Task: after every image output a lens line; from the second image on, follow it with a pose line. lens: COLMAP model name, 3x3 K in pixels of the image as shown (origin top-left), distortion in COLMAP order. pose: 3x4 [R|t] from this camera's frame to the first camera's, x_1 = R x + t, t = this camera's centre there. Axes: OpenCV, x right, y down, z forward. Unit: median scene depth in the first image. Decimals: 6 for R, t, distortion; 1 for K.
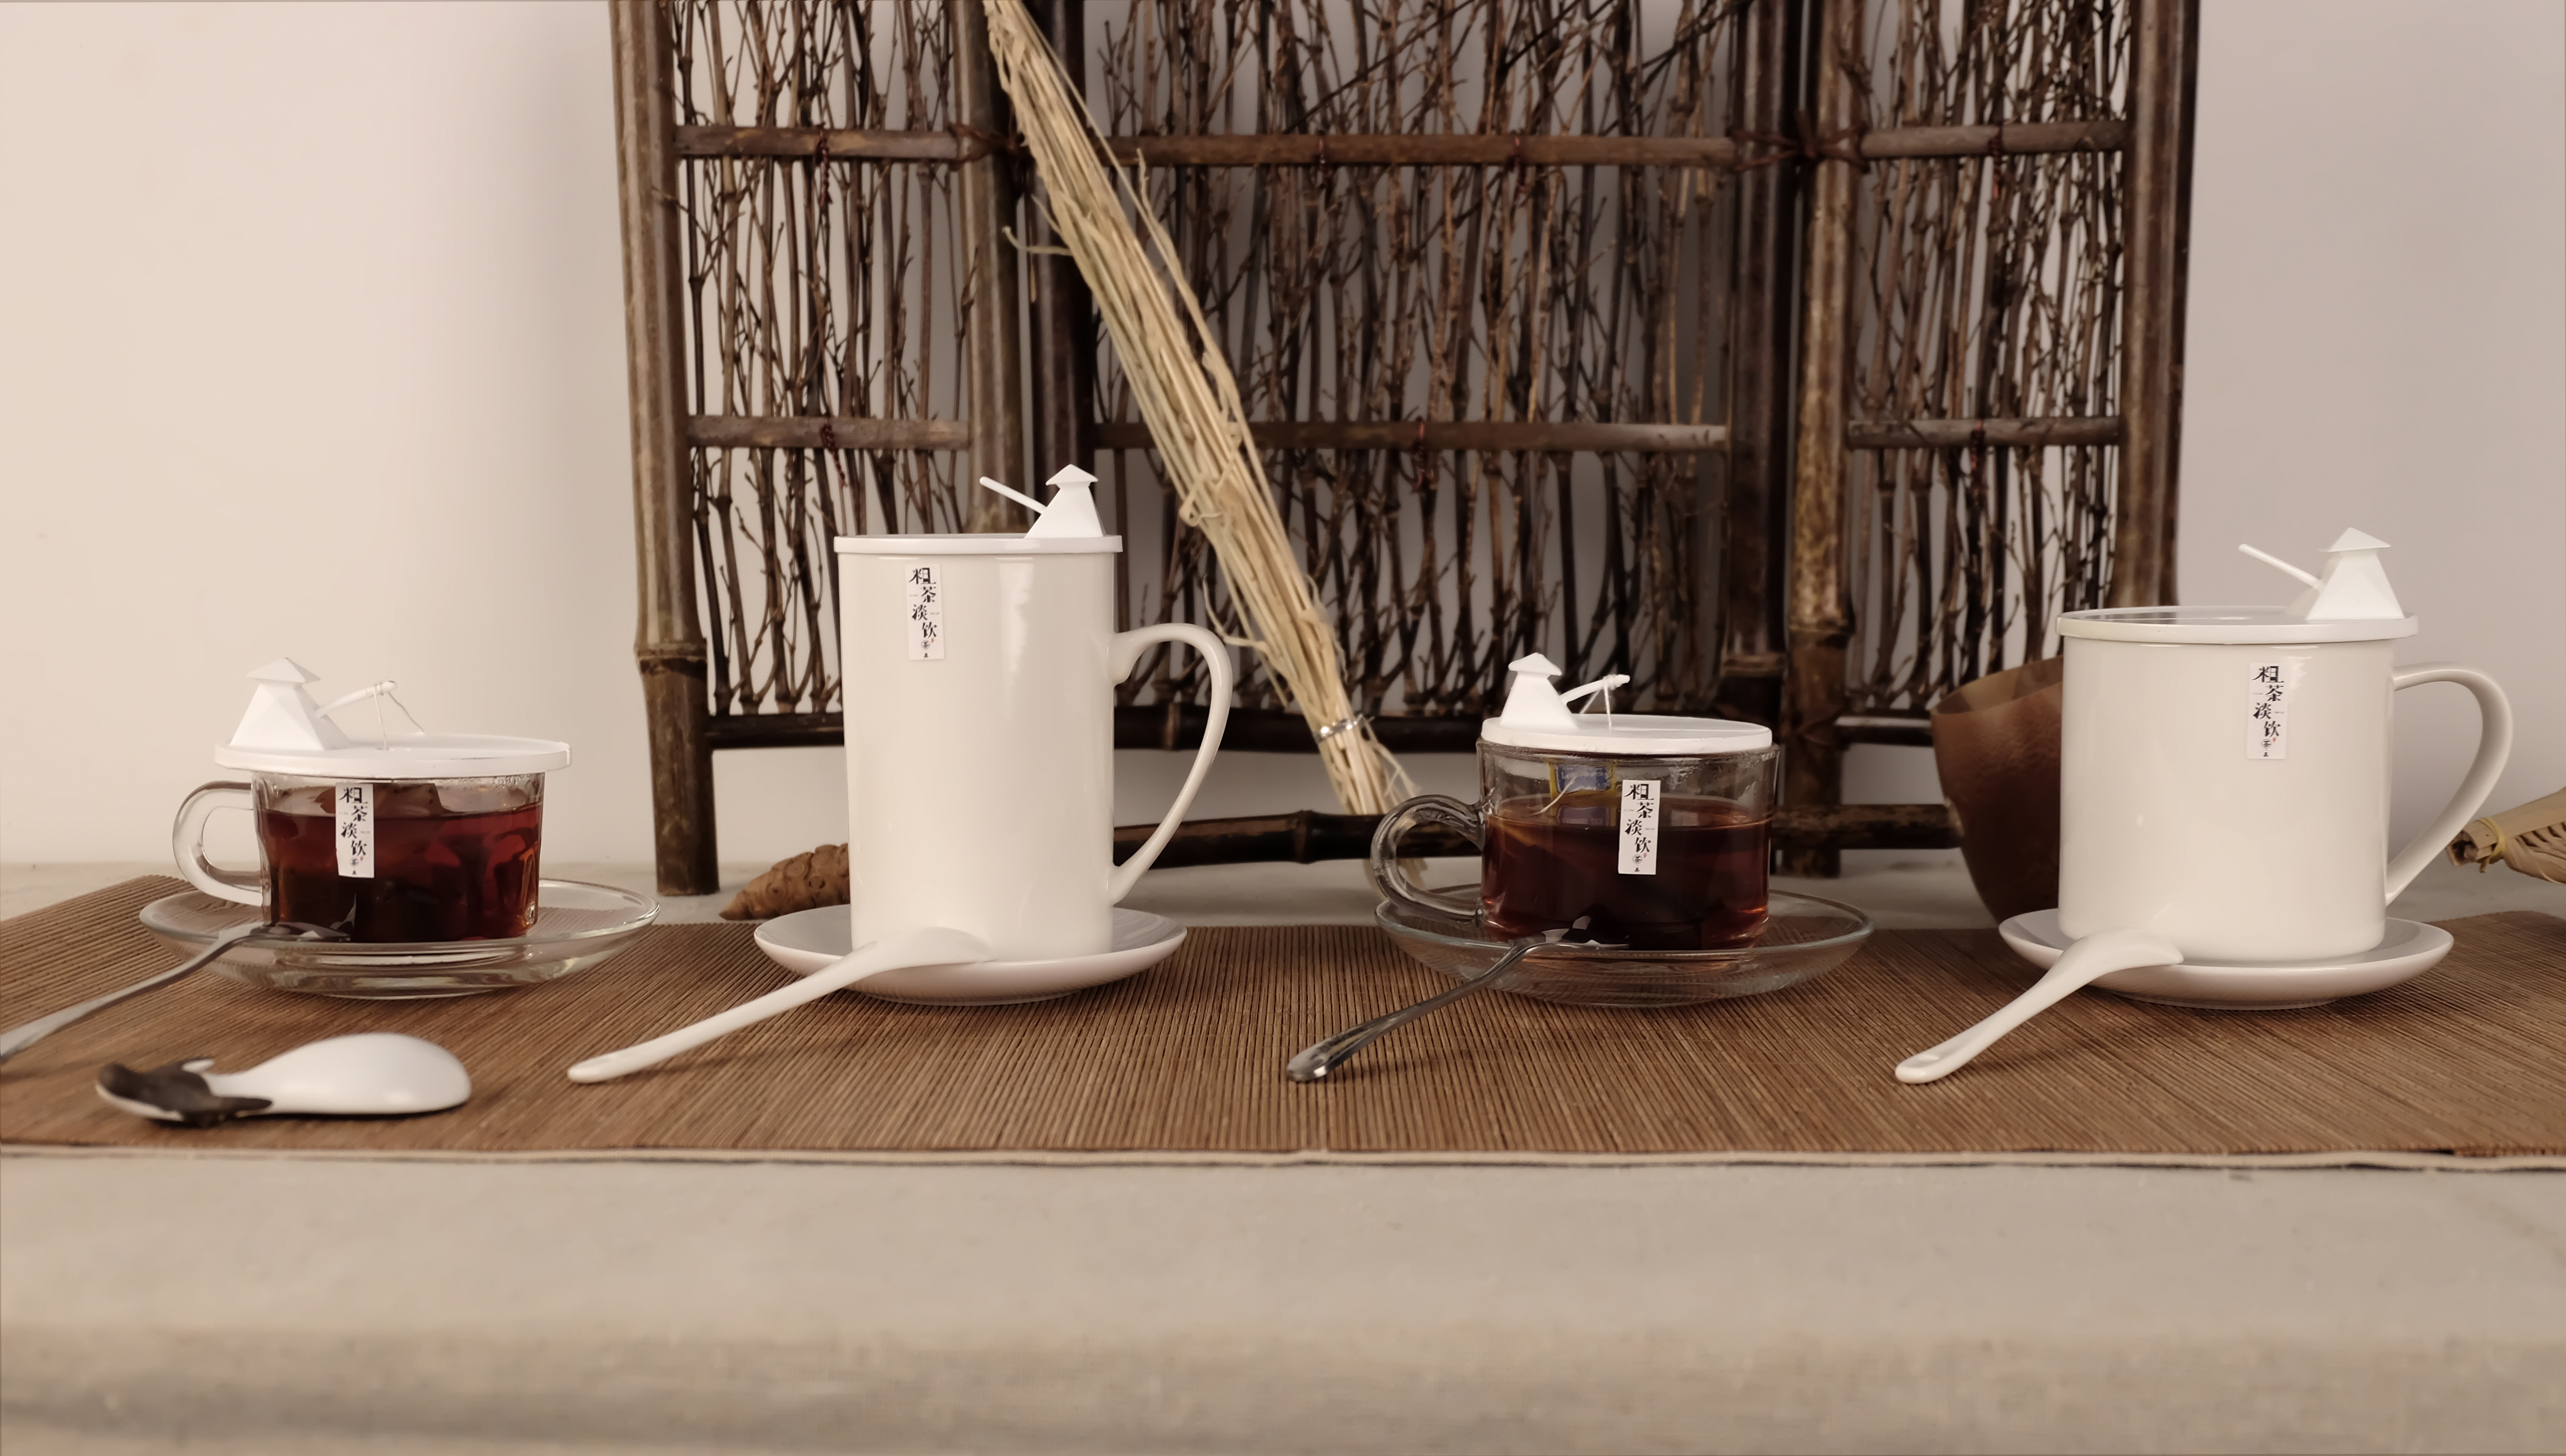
lens RADIAL K [[2849.4, 0, 1288.3], [0, 2849.4, 815.8], [0, 0, 1]] dist [-0.006245, 0.009416]
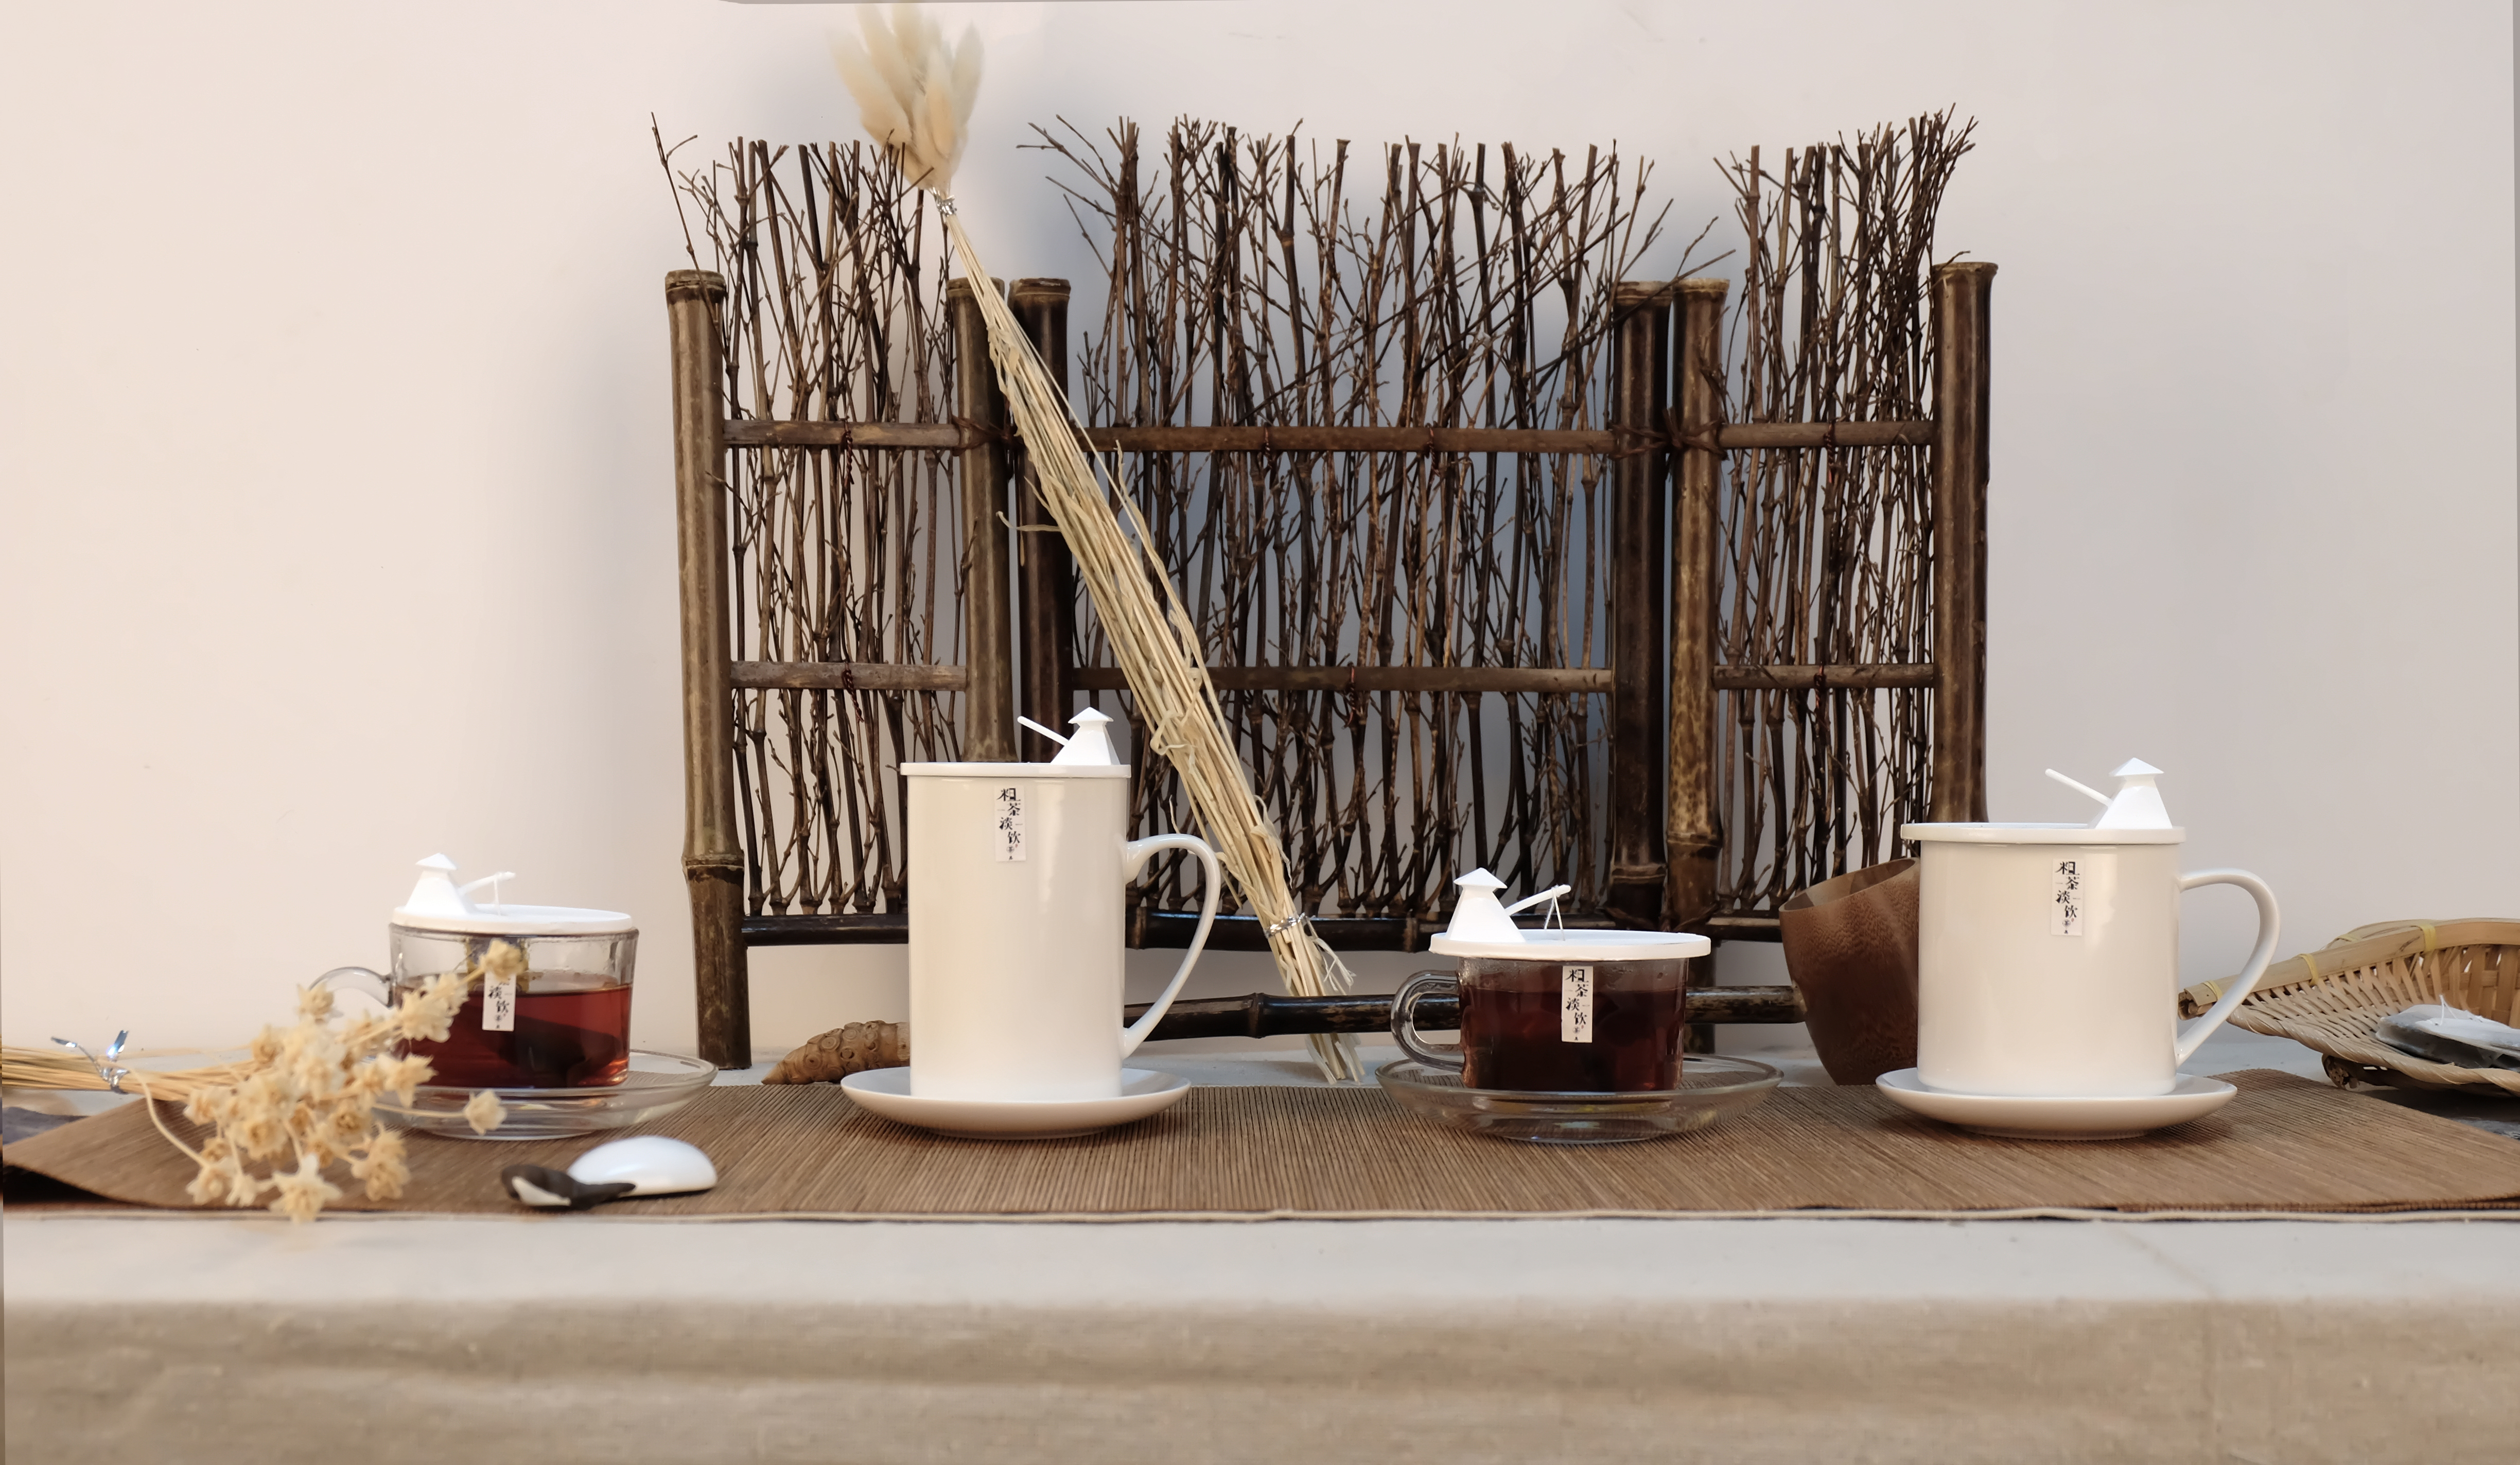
lens RADIAL K [[3125.1, 0, 1260.0], [0, 3125.1, 732.5], [0, 0, 1]] dist [-0.098742, 0.000785]
pose [[0.999780, -0.000251, 0.020958, -0.018584], [0.002542, 0.993997, -0.109374, 0.029558], [-0.020805, 0.109403, 0.993780, -0.279261]]
